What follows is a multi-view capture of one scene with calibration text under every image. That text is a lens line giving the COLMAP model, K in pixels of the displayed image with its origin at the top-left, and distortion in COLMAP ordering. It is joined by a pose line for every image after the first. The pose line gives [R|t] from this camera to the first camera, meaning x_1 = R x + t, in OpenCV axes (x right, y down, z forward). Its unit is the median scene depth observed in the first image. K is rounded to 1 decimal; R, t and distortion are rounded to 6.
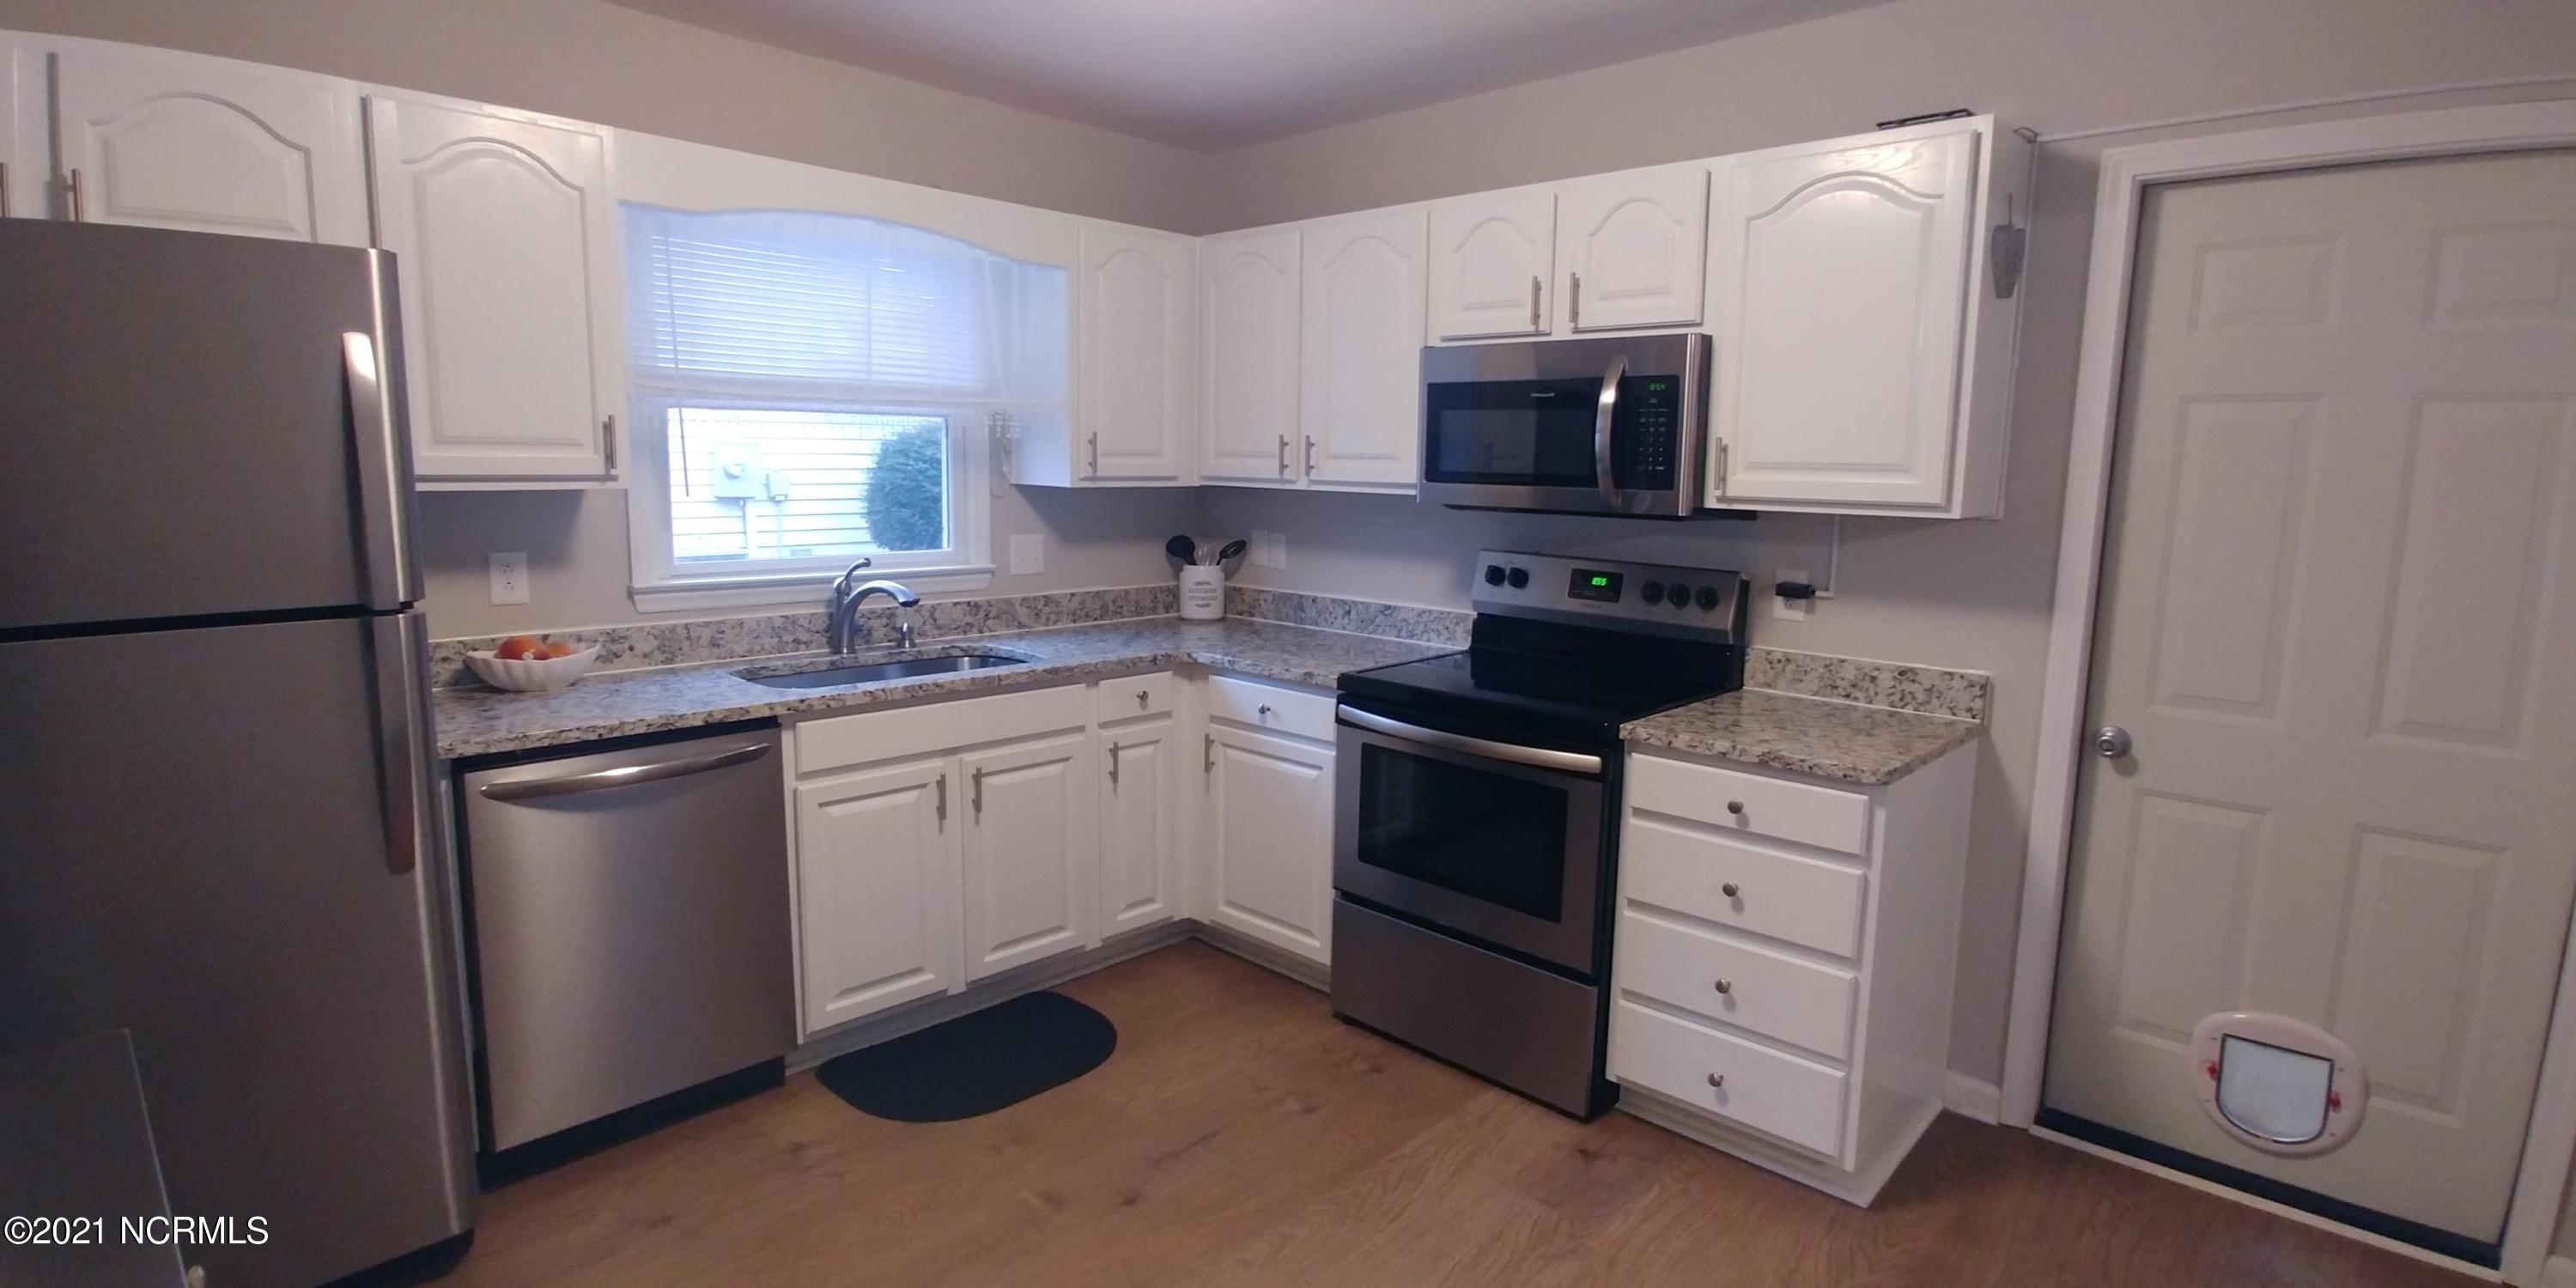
lens RADIAL K [[1250.7, 0, 1305.1], [0, 1250.7, 646.0], [0, 0, 1]] dist [-0.053887, 0.040522]
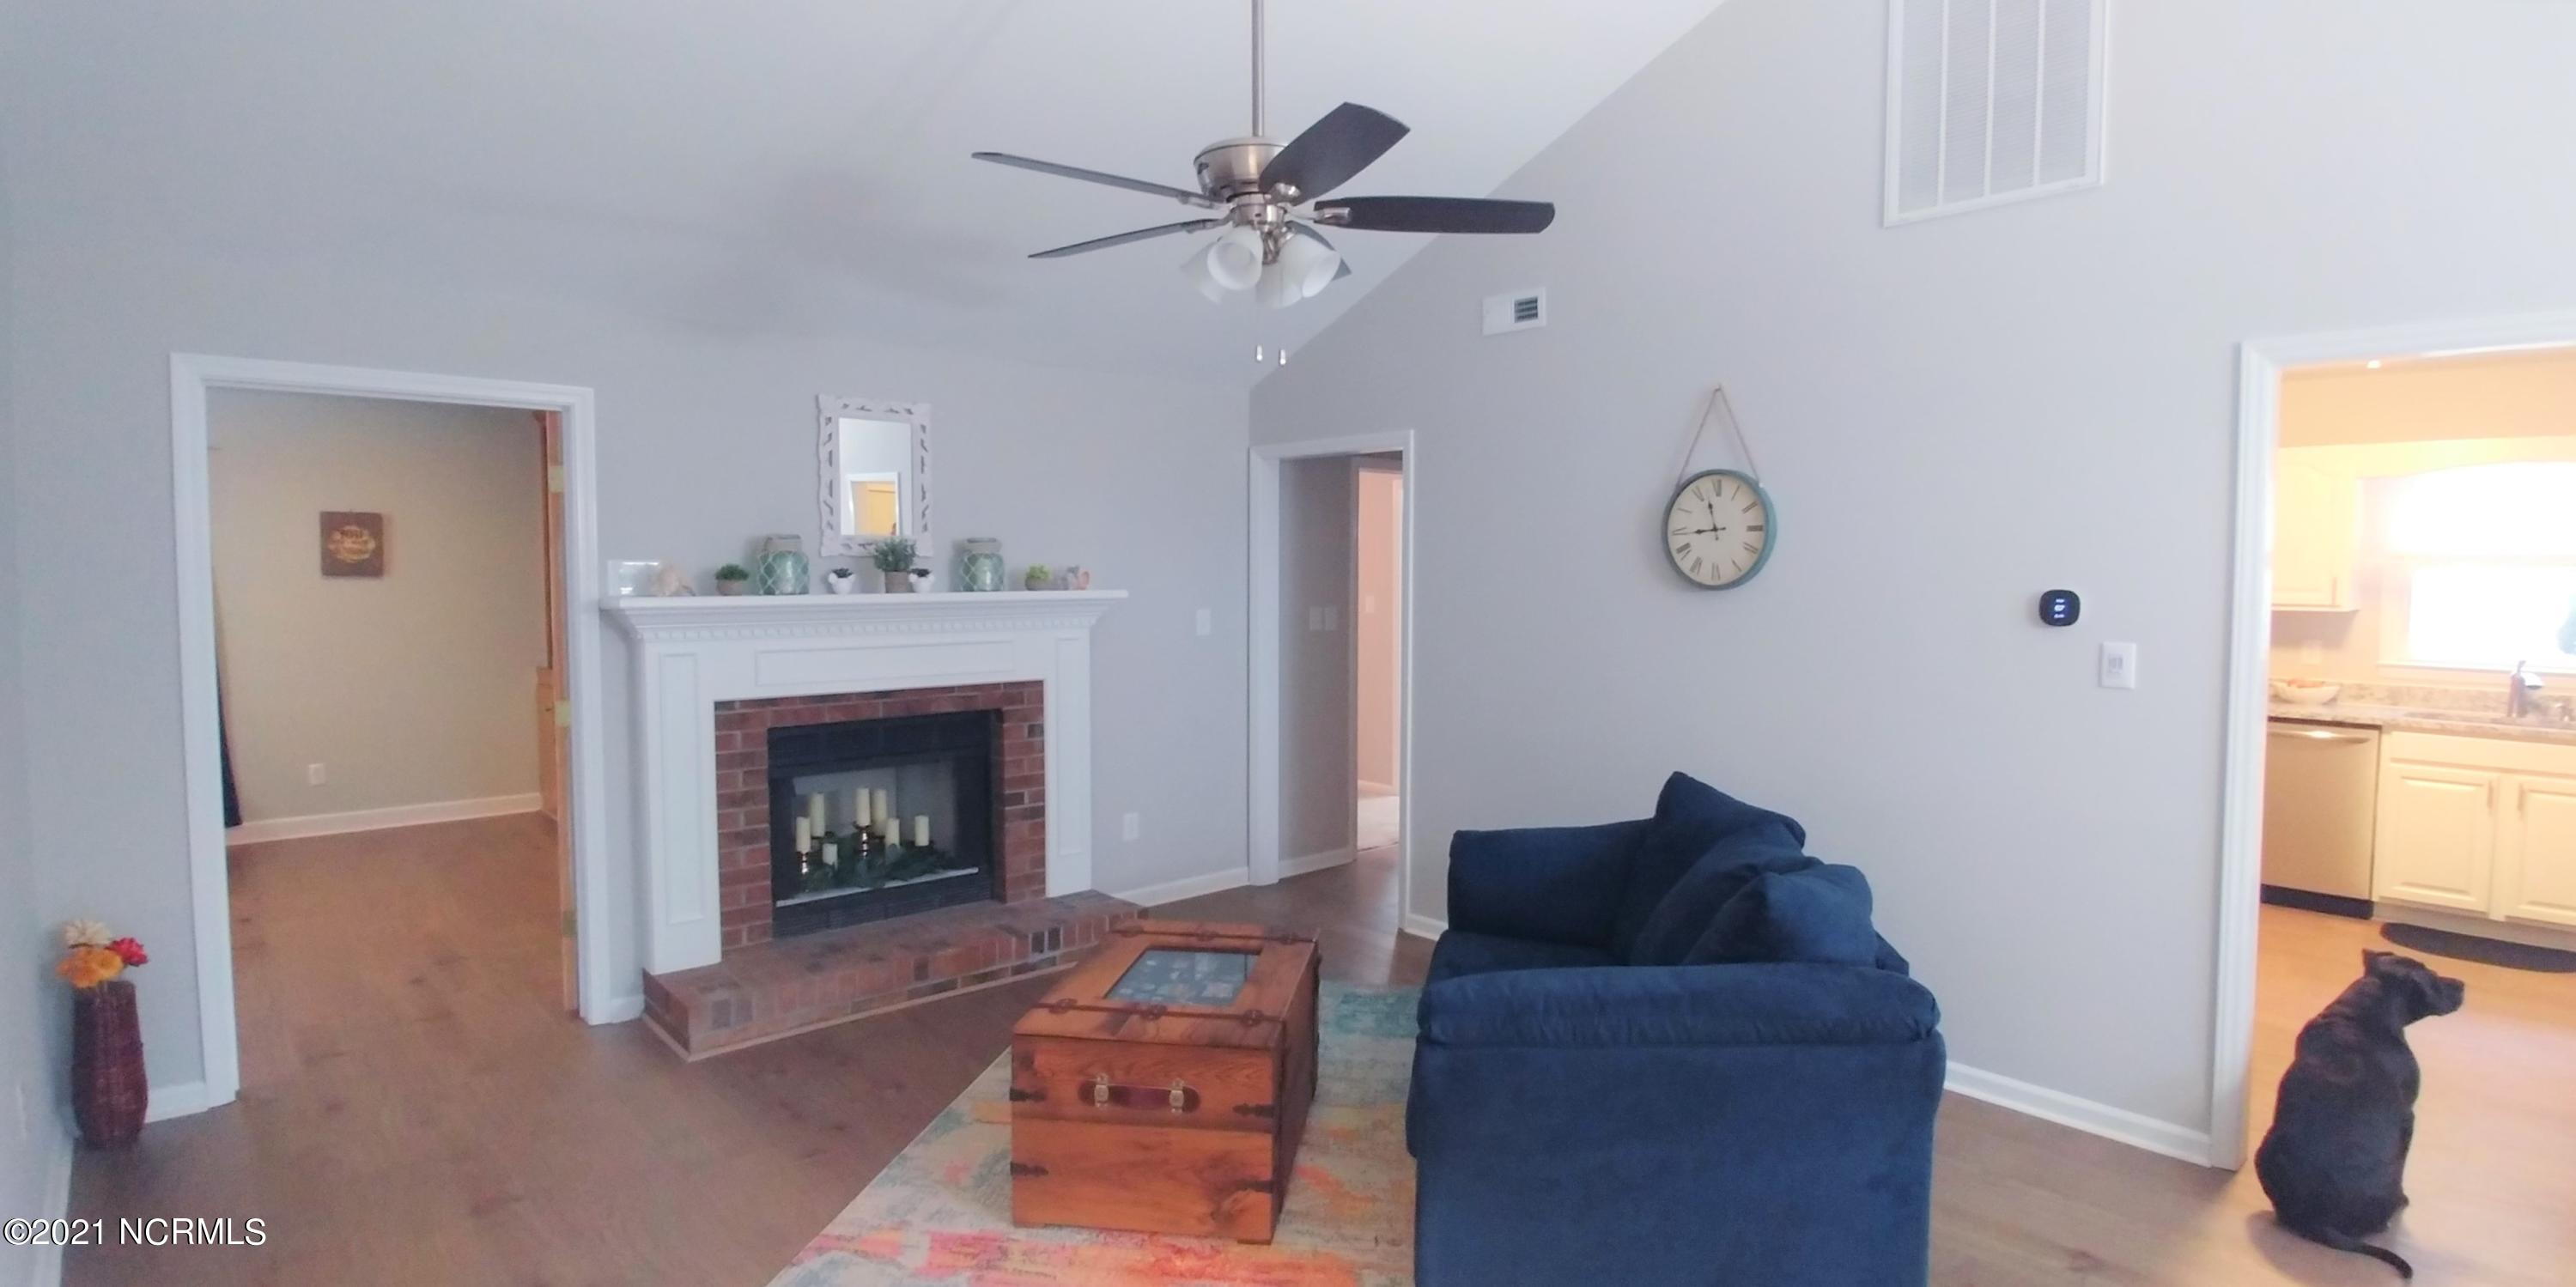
lens RADIAL K [[1249.6, 0, 1307.0], [0, 1249.6, 638.3], [0, 0, 1]] dist [-0.023445, 0.002050]
pose [[-0.078774, 0.040832, -0.996056, 1.259080], [-0.153205, 0.986795, 0.052568, 0.058132], [0.985050, 0.156741, -0.071478, -0.434832]]
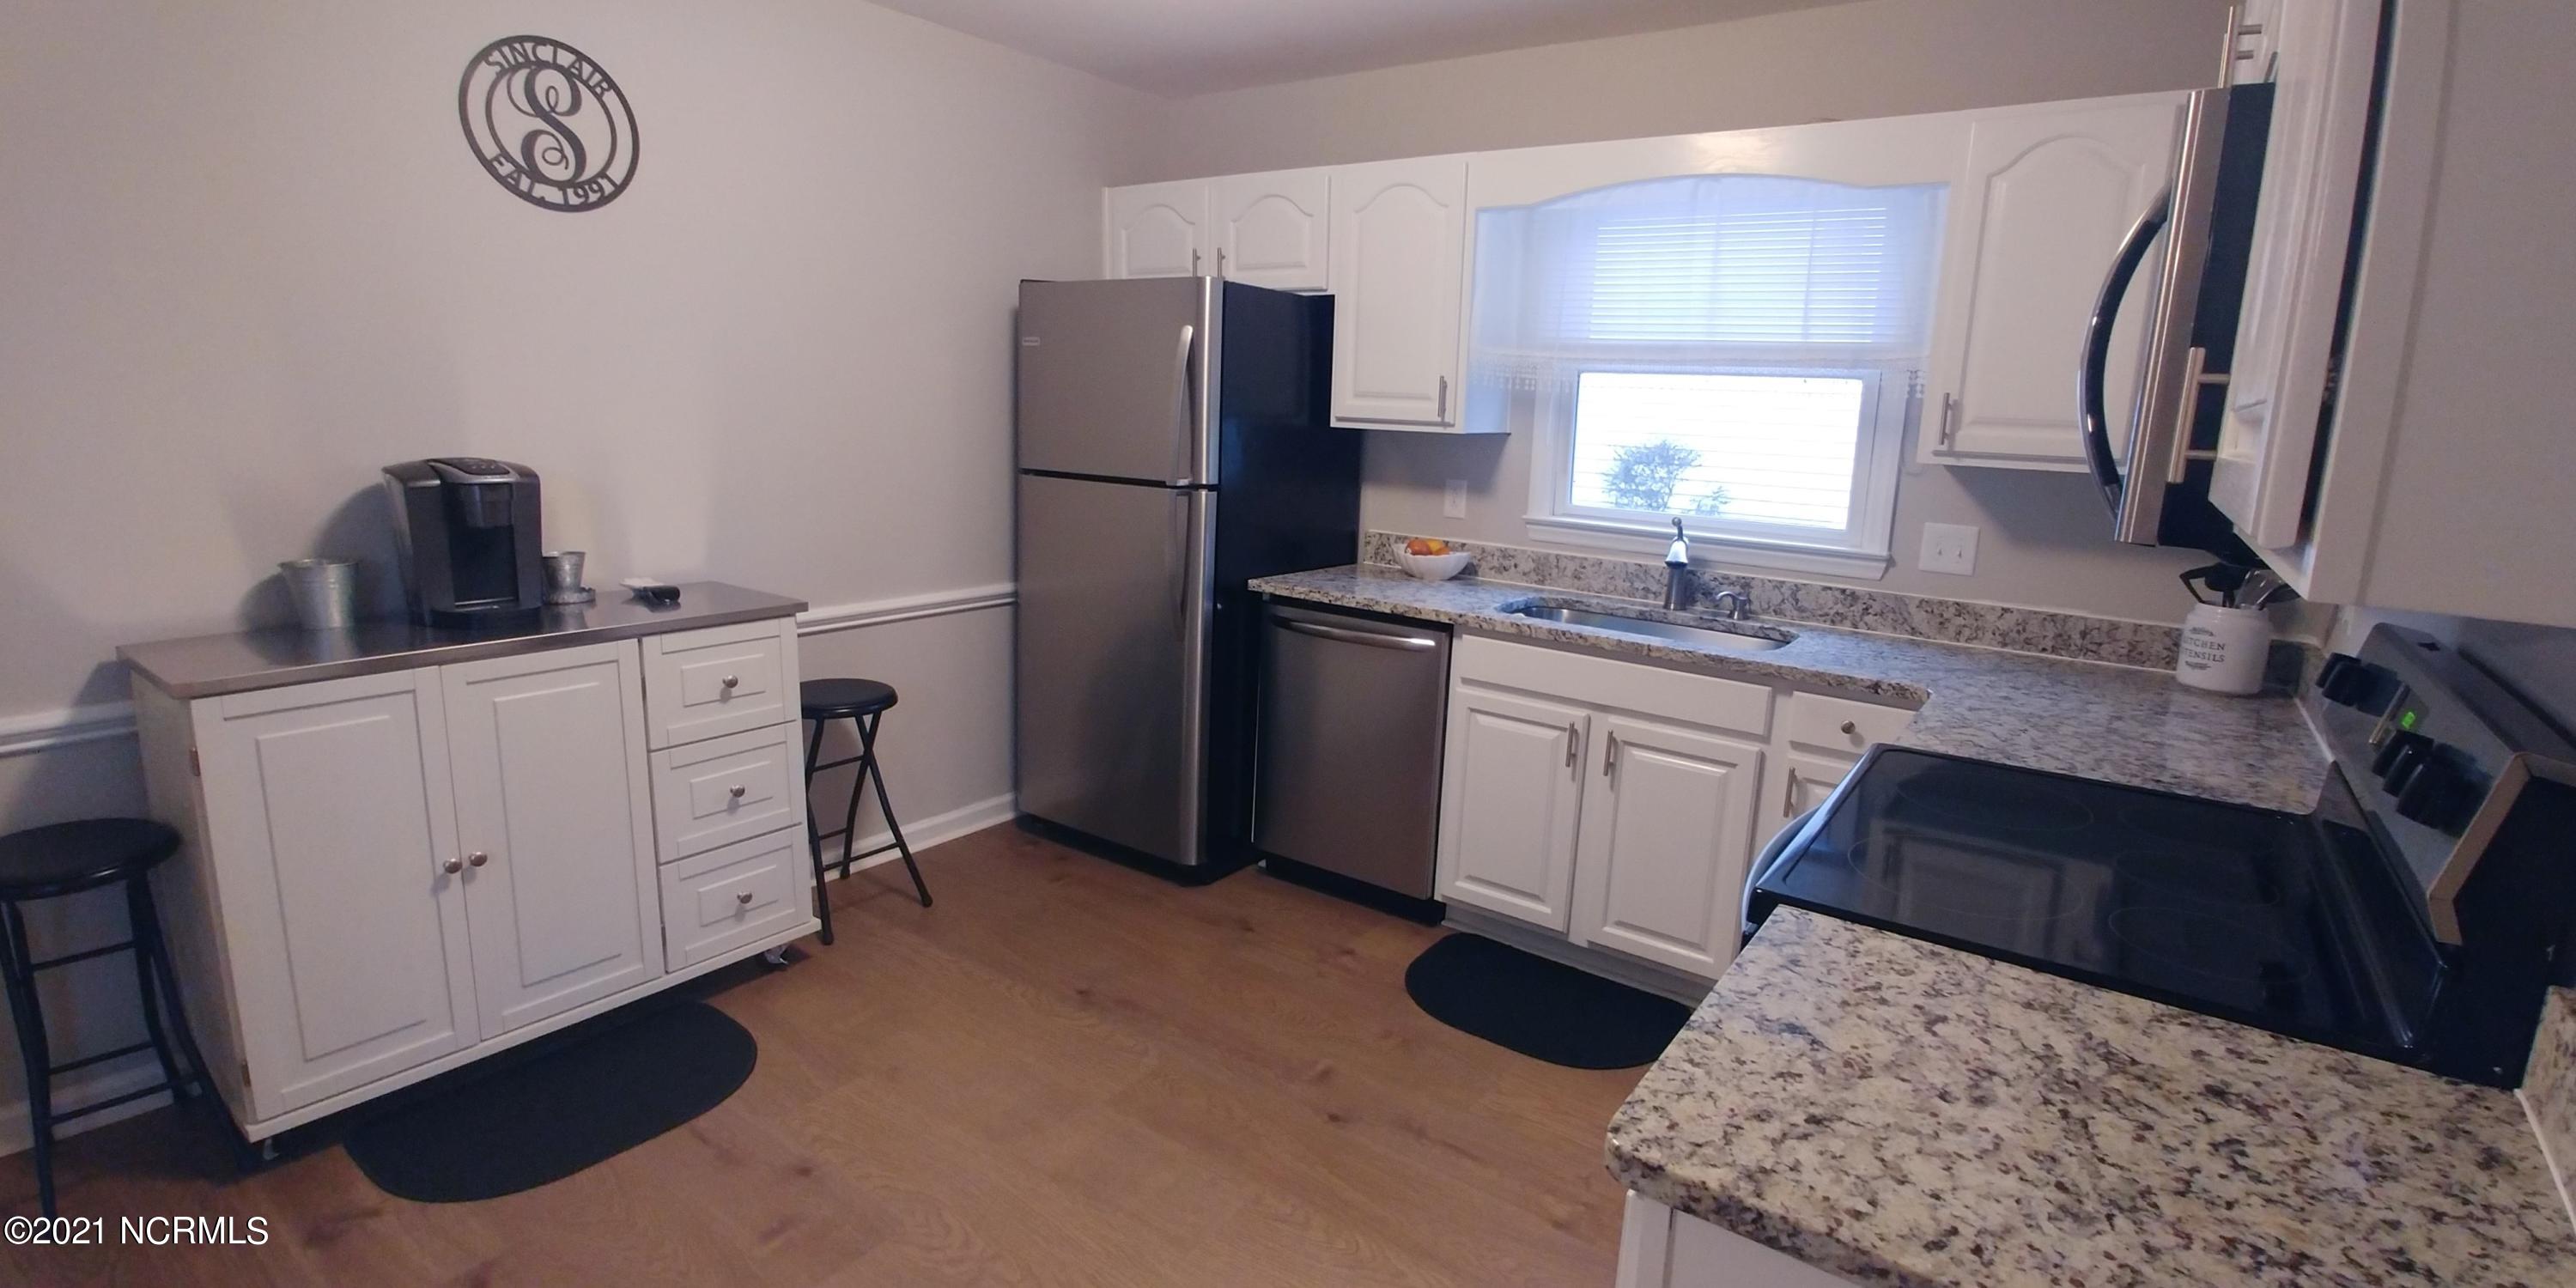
lens RADIAL K [[1182.2, 0, 1292.9], [0, 1182.2, 621.4], [0, 0, 1]] dist [-0.001456, 0.000215]
pose [[0.127775, 0.172437, -0.976698, 0.510134], [-0.185855, 0.971488, 0.147203, -0.065295], [0.974234, 0.162716, 0.156180, 0.504567]]
